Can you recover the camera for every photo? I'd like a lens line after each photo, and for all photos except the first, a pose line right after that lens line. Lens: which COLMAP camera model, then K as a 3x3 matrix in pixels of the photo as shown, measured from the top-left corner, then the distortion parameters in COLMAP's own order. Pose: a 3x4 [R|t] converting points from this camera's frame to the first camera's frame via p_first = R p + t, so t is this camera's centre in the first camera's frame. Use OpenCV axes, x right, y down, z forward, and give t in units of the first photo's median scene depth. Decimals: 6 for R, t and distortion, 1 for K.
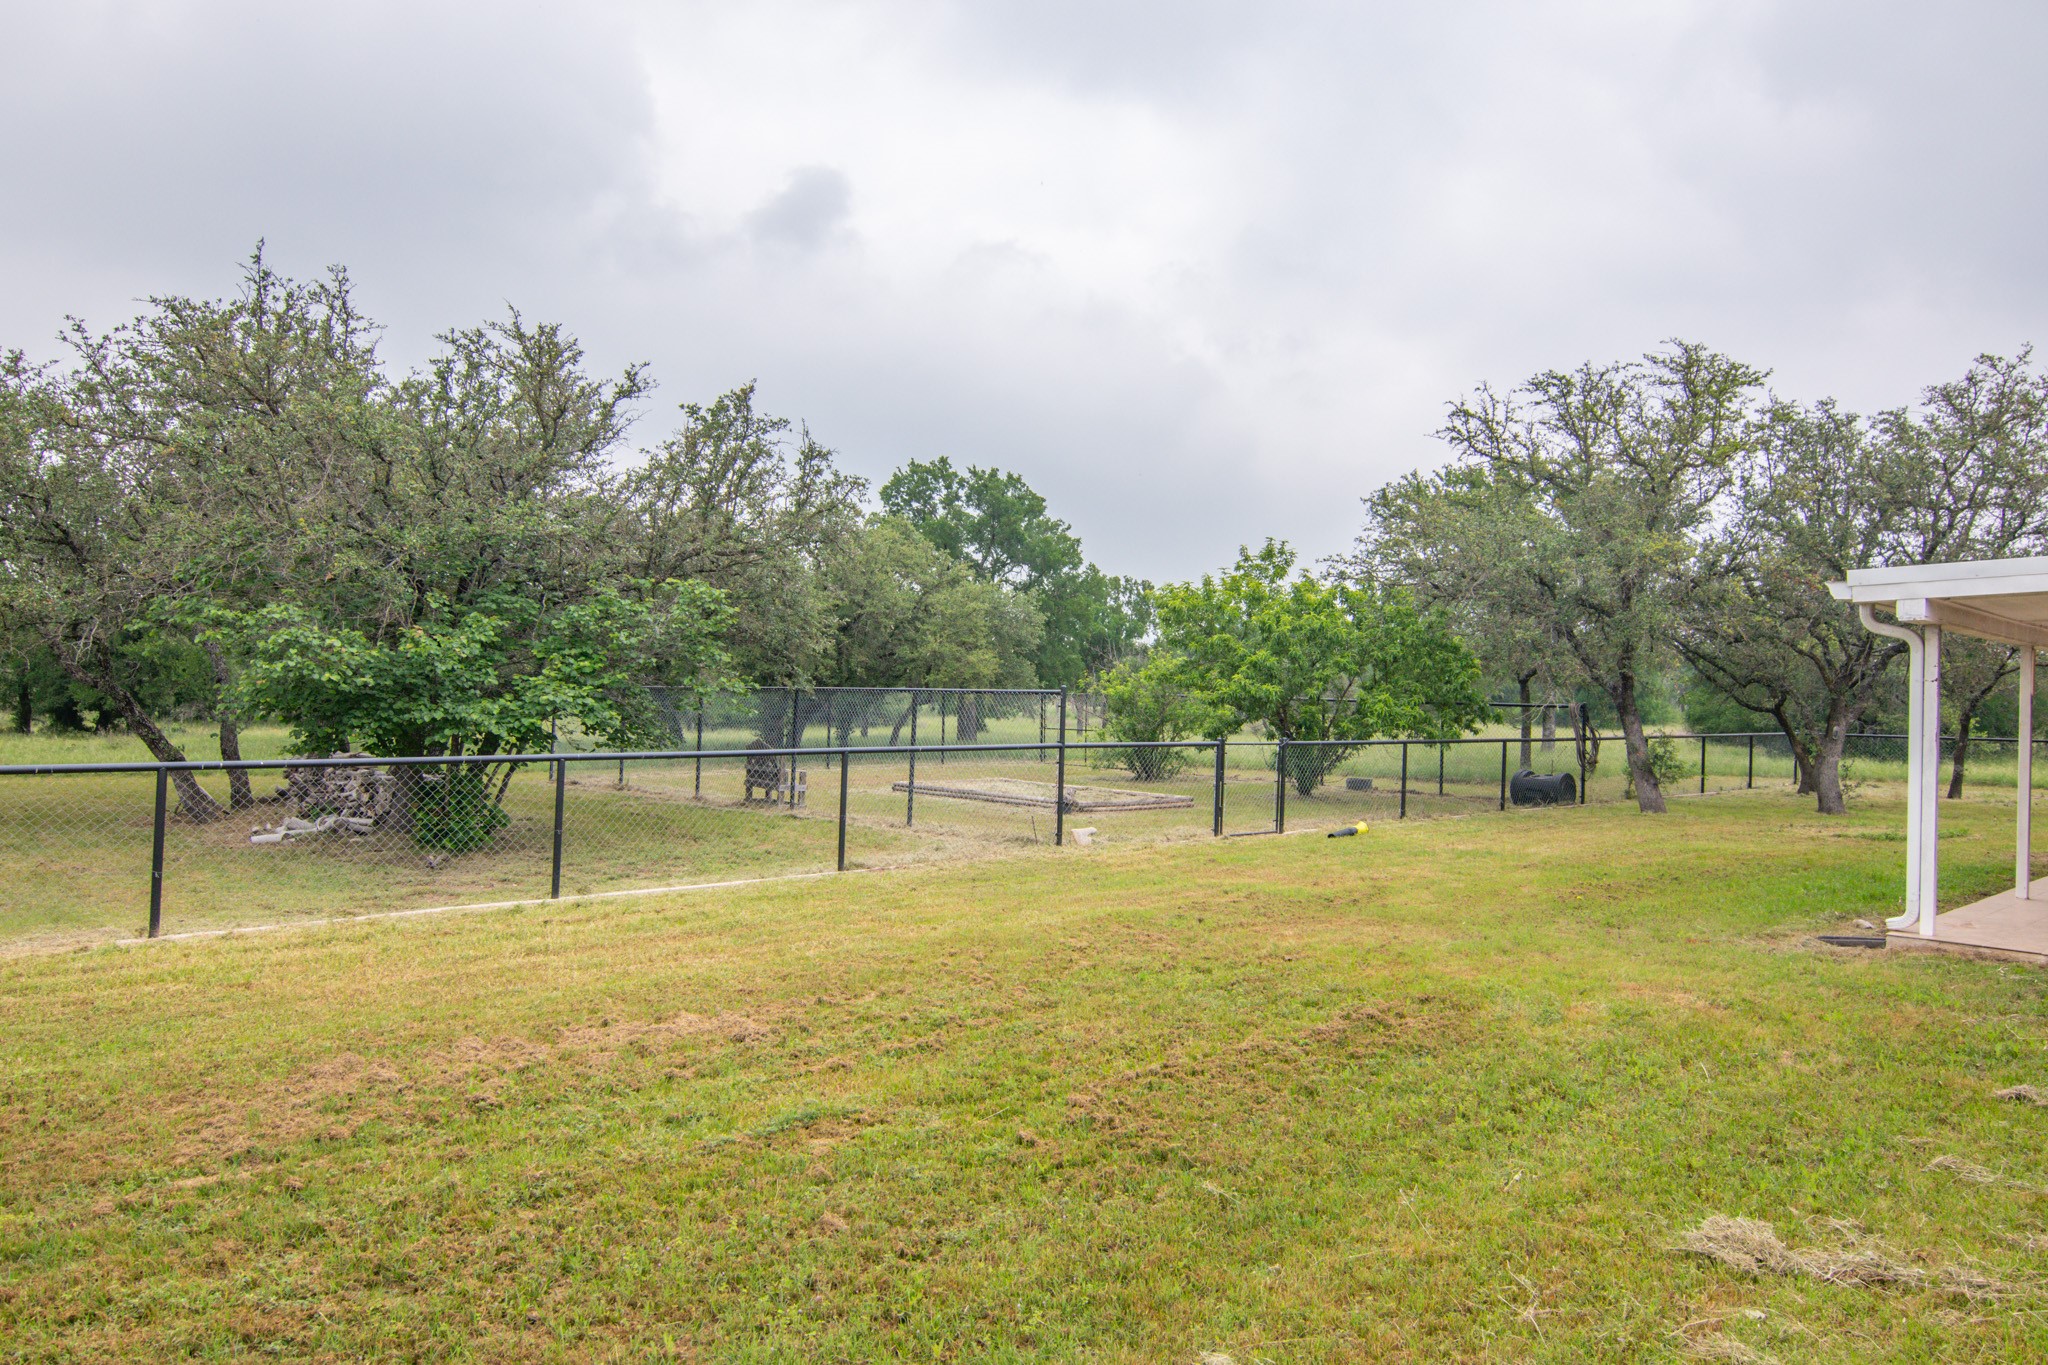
lens RADIAL K [[1365.4, 0, 1024.5], [0, 1365.4, 684.6], [0, 0, 1]] dist [0.002622, -0.001582]
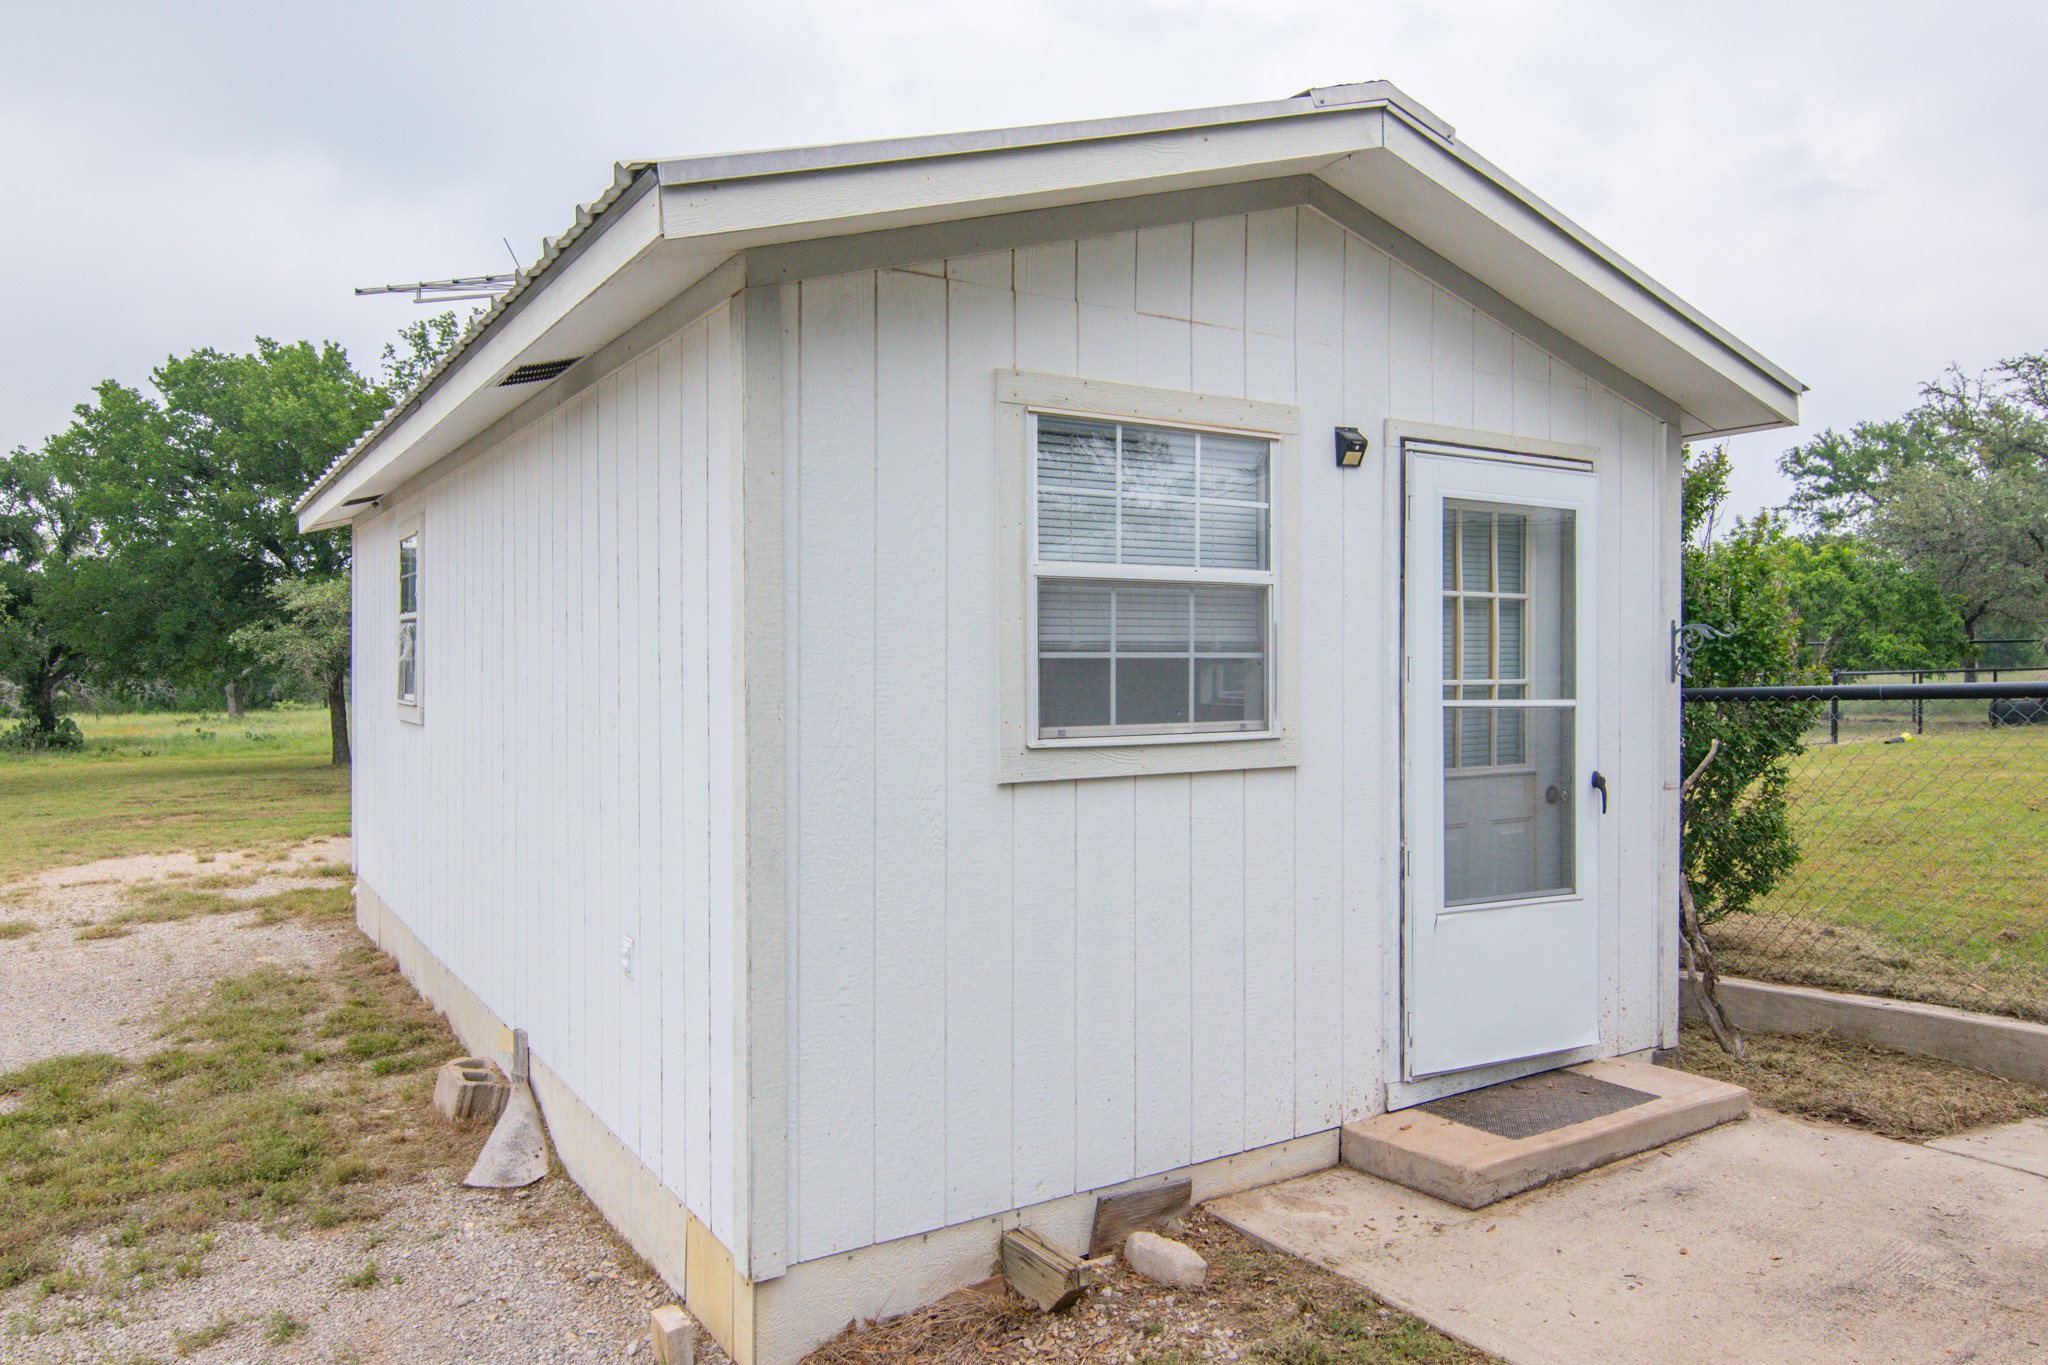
lens RADIAL K [[1365.4, 0, 1024.5], [0, 1365.4, 684.6], [0, 0, 1]] dist [0.002622, -0.001582]
pose [[0.984248, -0.026823, -0.174744, -0.282633], [0.031890, 0.999146, 0.026255, -0.004883], [0.173891, -0.031414, 0.984264, -0.333776]]
